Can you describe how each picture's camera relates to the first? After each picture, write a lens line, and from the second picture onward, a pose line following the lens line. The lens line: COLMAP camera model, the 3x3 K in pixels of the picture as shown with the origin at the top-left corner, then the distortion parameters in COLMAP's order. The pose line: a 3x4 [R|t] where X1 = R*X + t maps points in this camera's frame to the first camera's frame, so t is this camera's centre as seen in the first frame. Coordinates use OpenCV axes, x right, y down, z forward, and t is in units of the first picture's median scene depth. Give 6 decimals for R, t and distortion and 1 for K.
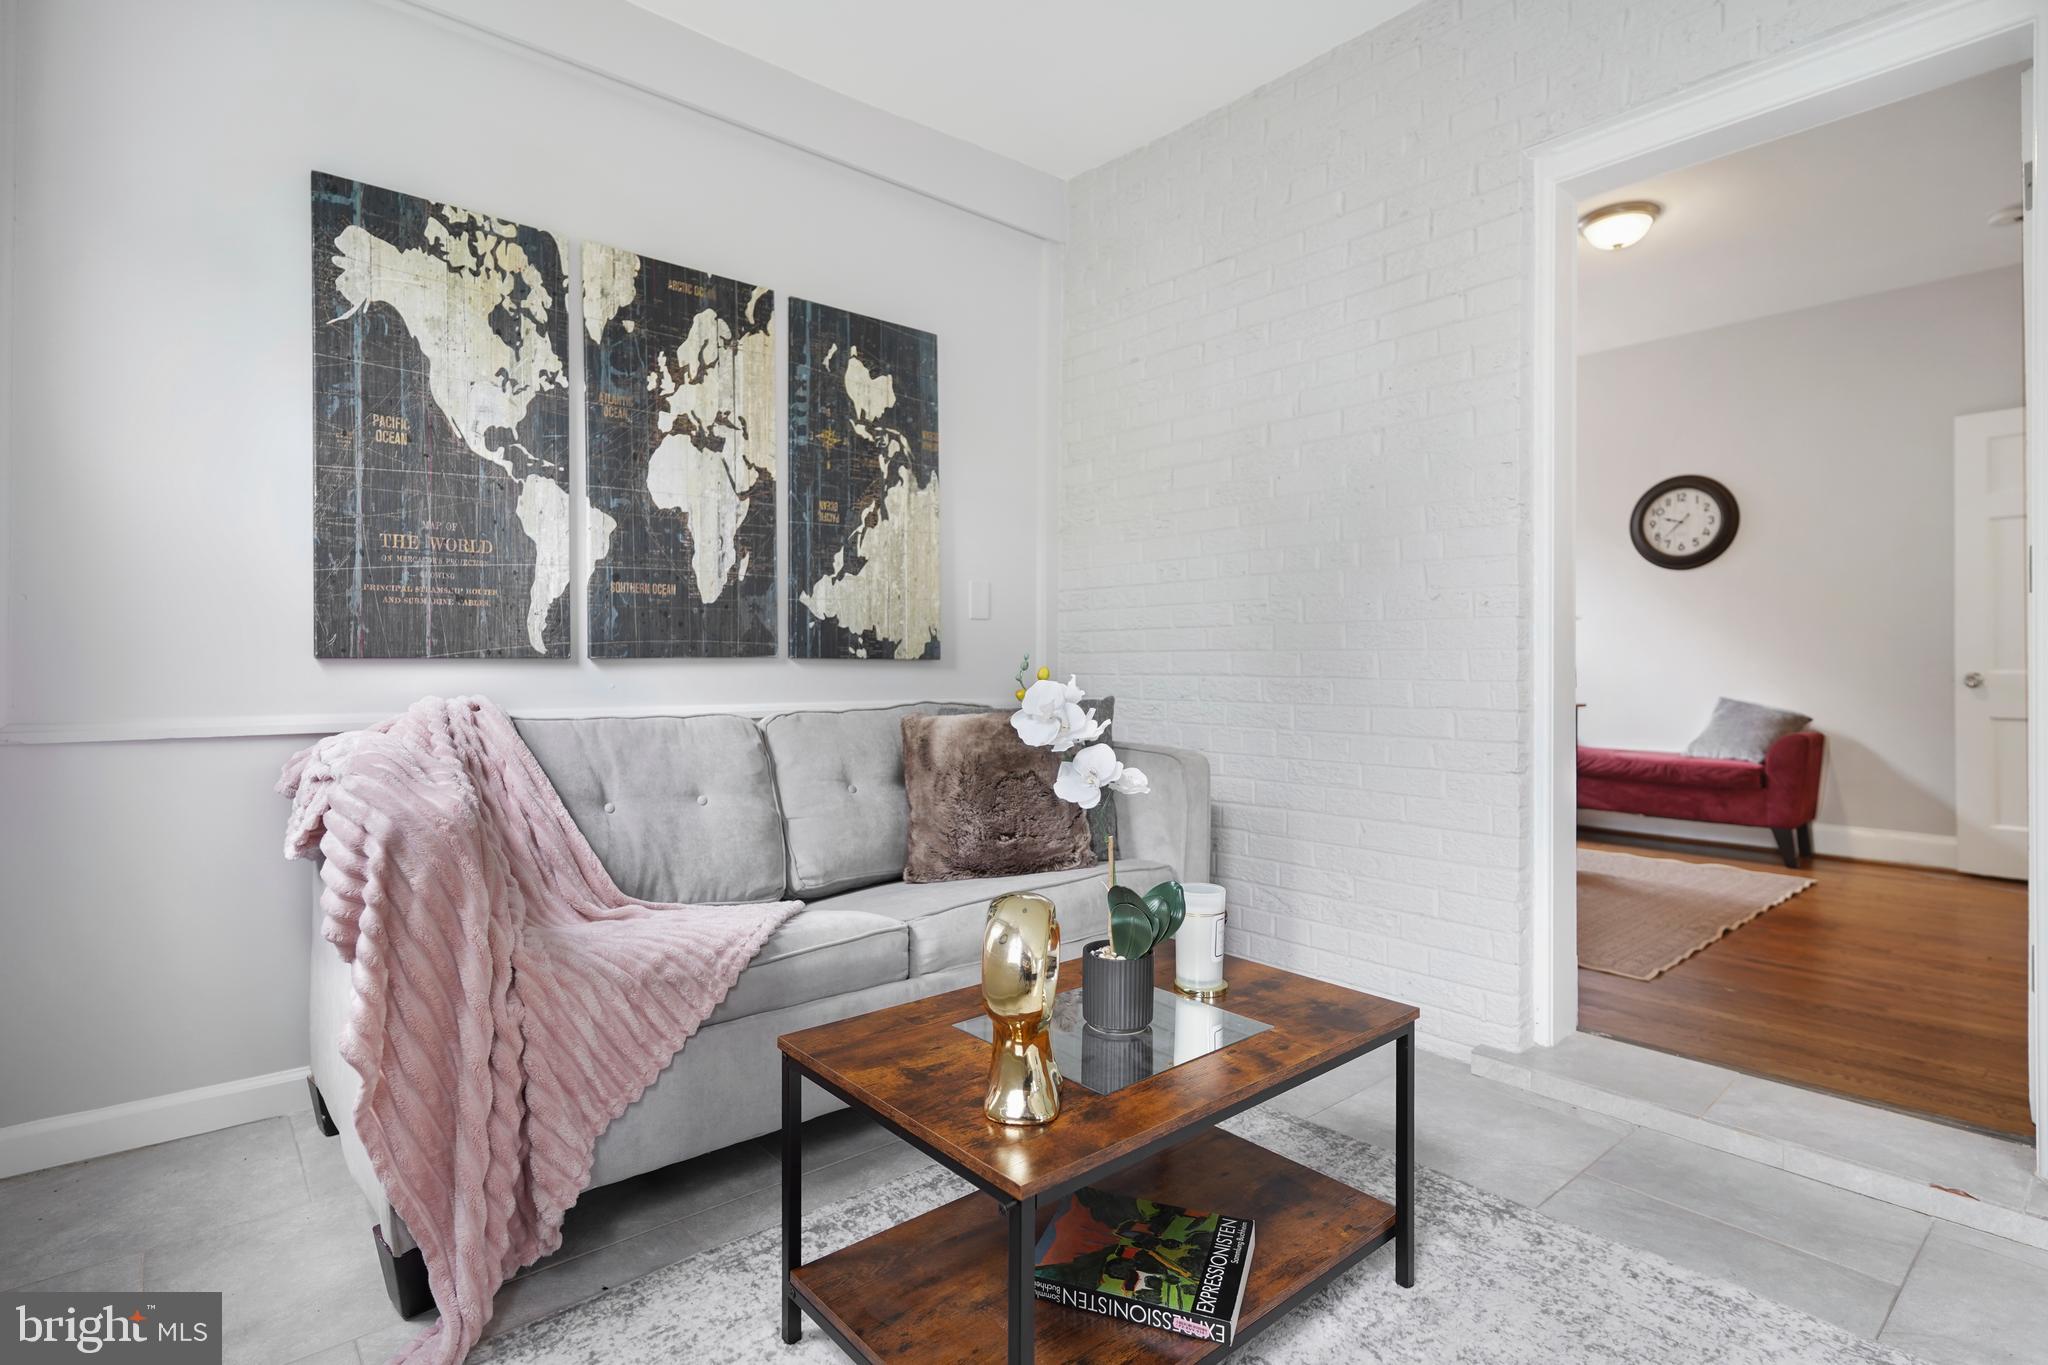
lens RADIAL K [[1011.6, 0, 1035.7], [0, 1011.6, 655.9], [0, 0, 1]] dist [0.006376, -0.003857]
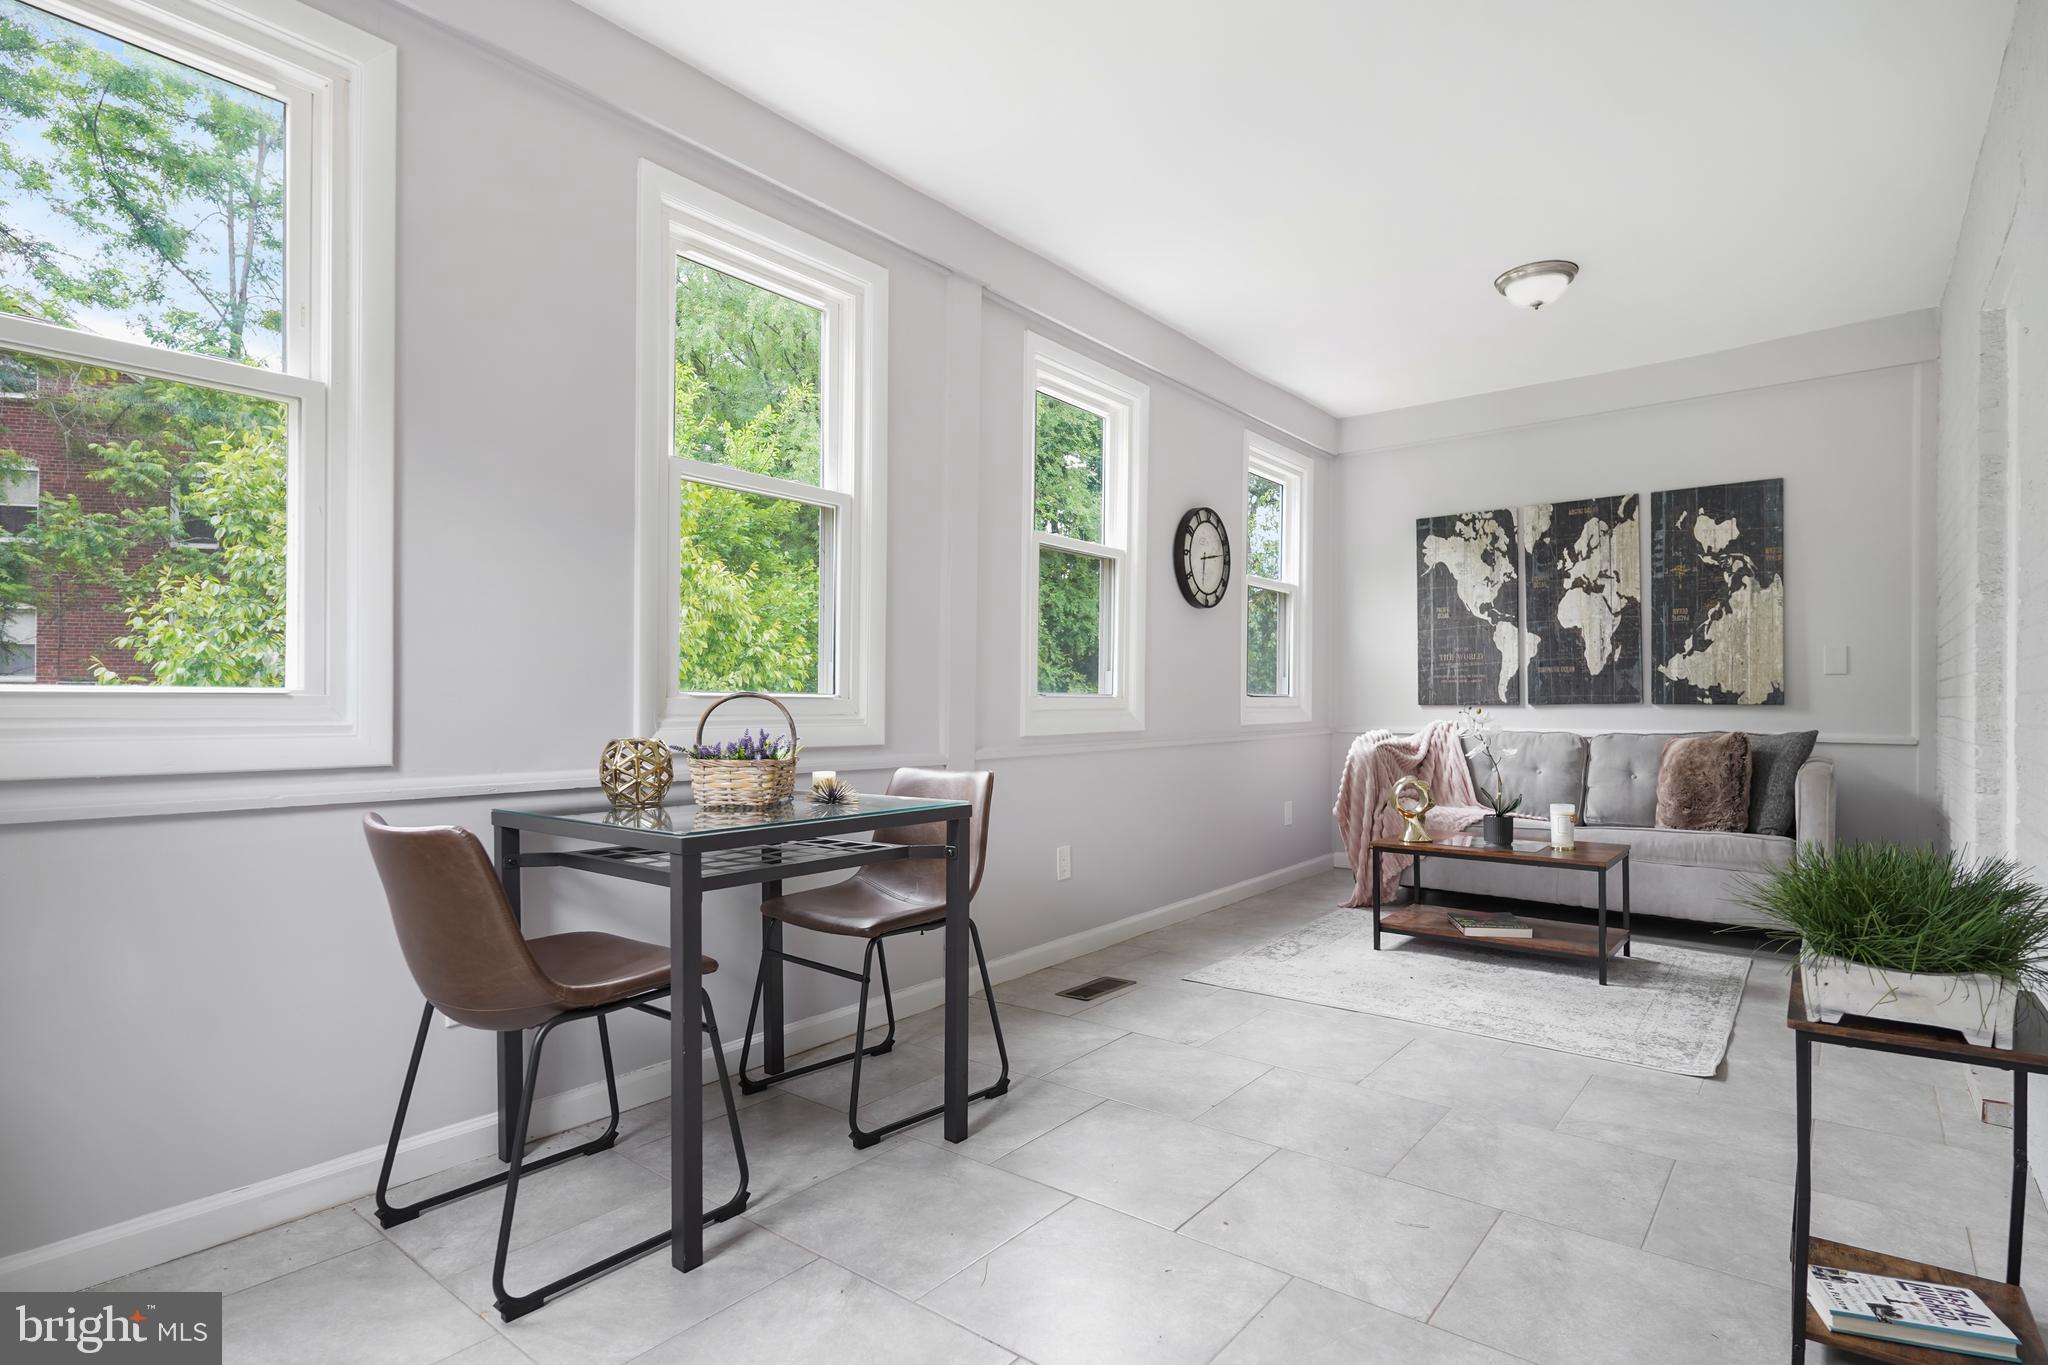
lens RADIAL K [[1011.6, 0, 1024.0], [0, 1011.6, 694.8], [0, 0, 1]] dist [0.006376, -0.003857]
pose [[0.180031, -0.008985, -0.983620, 1.348762], [0.008209, 0.999937, -0.007632, -0.009504], [0.983627, -0.006701, 0.180093, -0.382005]]
